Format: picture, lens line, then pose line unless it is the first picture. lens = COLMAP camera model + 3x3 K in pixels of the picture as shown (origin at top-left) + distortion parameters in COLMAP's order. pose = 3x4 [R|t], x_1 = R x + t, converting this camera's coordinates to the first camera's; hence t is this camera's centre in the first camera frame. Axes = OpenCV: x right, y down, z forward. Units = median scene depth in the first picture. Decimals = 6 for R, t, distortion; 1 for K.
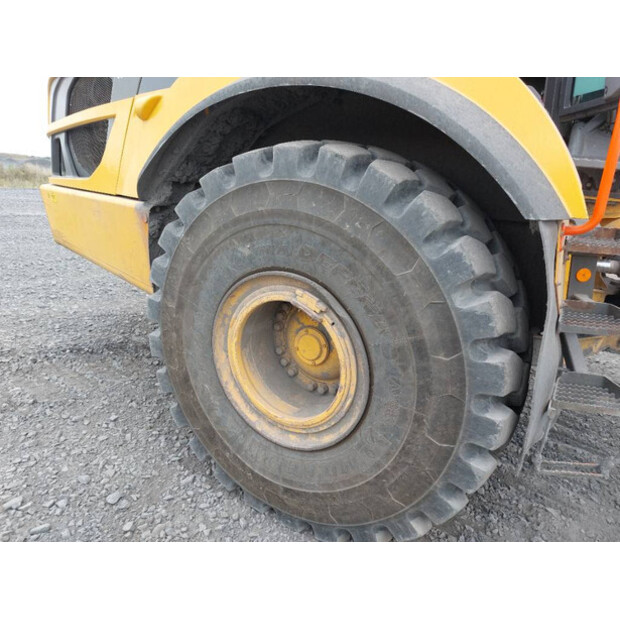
lens RADIAL K [[468.6, 0, 308.2], [0, 468.6, 304.6], [0, 0, 1]] dist [0.047282, 0.001205]
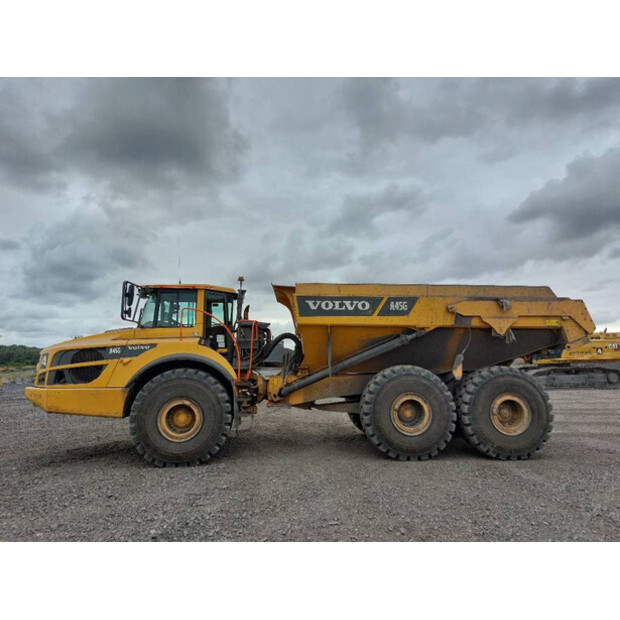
lens RADIAL K [[468.6, 0, 309.4], [0, 468.6, 307.4], [0, 0, 1]] dist [0.047282, 0.001205]
pose [[0.806368, -0.017473, 0.591156, -1.901592], [0.225048, 0.933432, -0.279388, 0.743368], [-0.546922, 0.358328, 0.756622, -3.786739]]
